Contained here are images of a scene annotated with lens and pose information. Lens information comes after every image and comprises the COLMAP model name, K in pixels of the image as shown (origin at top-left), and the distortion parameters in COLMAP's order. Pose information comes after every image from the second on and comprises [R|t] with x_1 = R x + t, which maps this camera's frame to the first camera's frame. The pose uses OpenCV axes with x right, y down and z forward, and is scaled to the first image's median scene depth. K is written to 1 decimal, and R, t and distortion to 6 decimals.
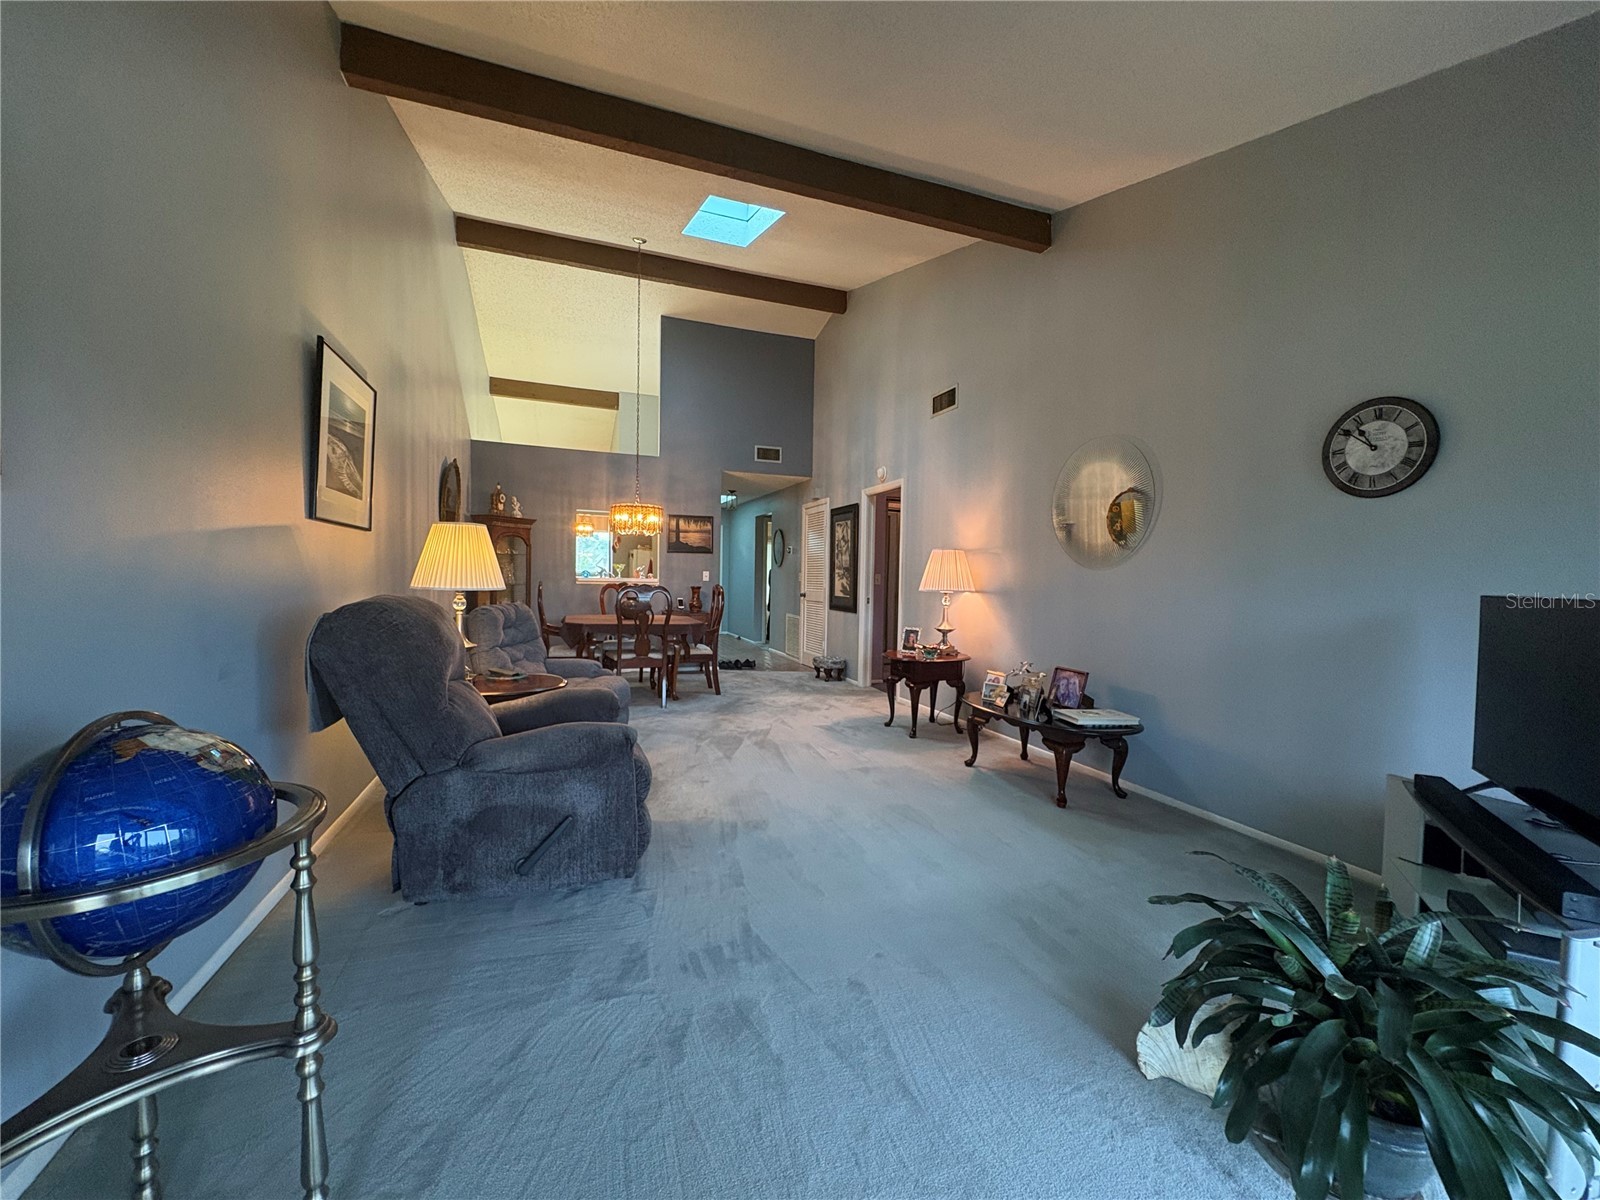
lens RADIAL K [[643.0, 0, 799.4], [0, 643.0, 593.8], [0, 0, 1]] dist [0.002391, -0.000624]
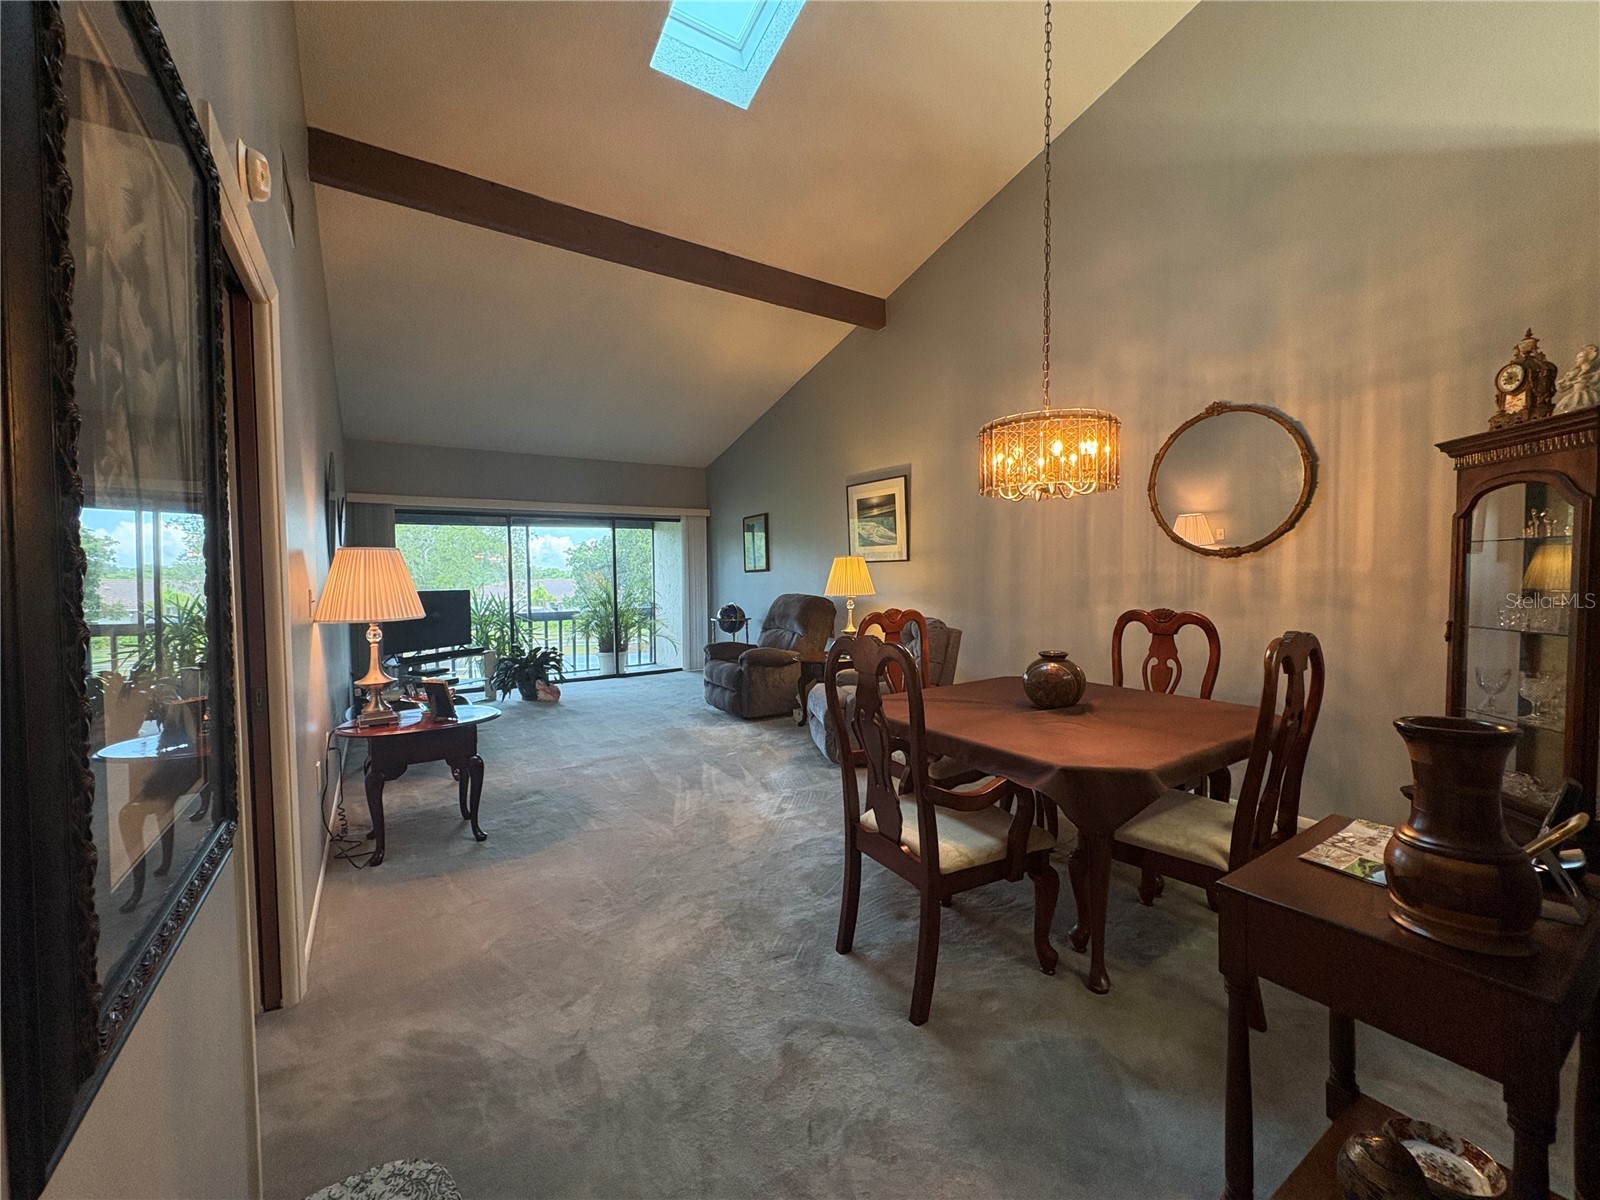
lens RADIAL K [[643.0, 0, 789.0], [0, 643.0, 599.1], [0, 0, 1]] dist [0.002391, -0.000624]
pose [[-0.976667, 0.001626, -0.214755, -0.019421], [-0.011421, 0.998163, 0.059498, -0.090691], [0.214457, 0.060563, -0.974854, 2.426427]]
